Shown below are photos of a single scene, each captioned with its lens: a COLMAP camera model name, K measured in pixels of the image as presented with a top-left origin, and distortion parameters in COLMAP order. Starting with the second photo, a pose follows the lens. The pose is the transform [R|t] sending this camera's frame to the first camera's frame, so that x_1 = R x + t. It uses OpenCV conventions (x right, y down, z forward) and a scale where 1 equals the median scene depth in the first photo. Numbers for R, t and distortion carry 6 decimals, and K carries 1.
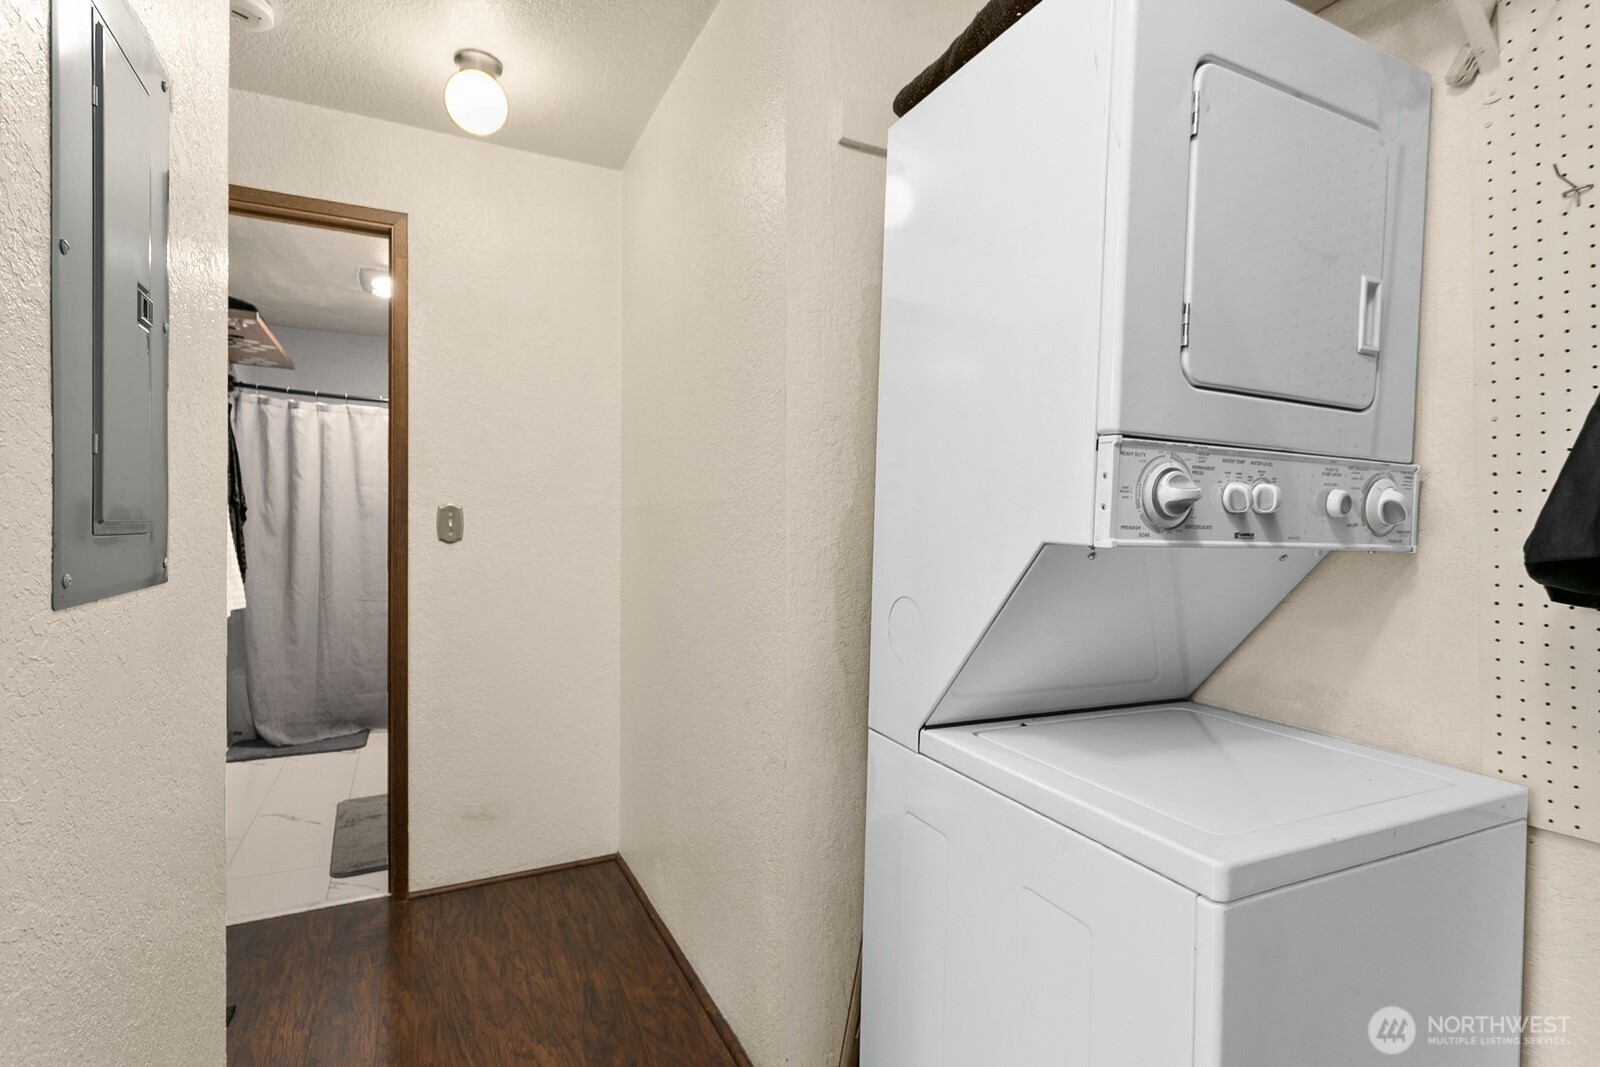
lens RADIAL K [[769.8, 0, 798.1], [0, 769.8, 512.5], [0, 0, 1]] dist [0.003062, 0.000613]
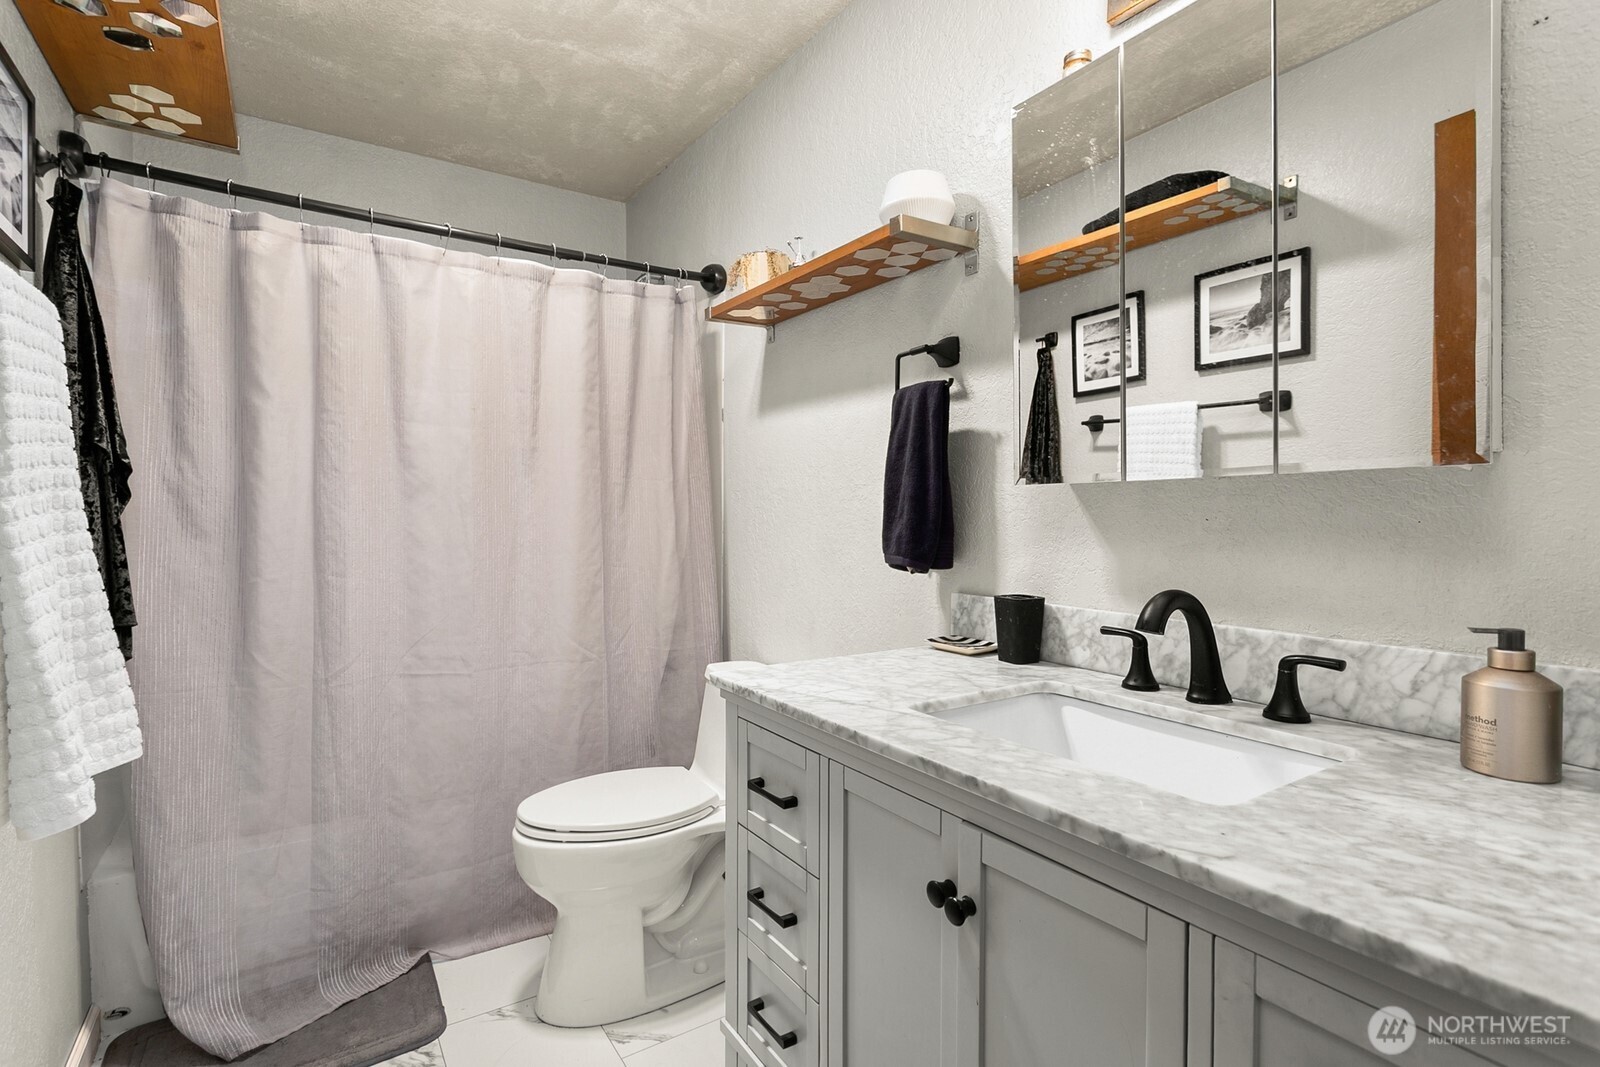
lens RADIAL K [[761.0, 0, 798.8], [0, 761.0, 517.2], [0, 0, 1]] dist [0.000999, 0.000386]
pose [[0.992904, -0.000807, 0.118913, -0.409189], [-0.003052, 0.999475, 0.032268, 0.005498], [-0.118877, -0.032402, 0.992380, 0.555302]]
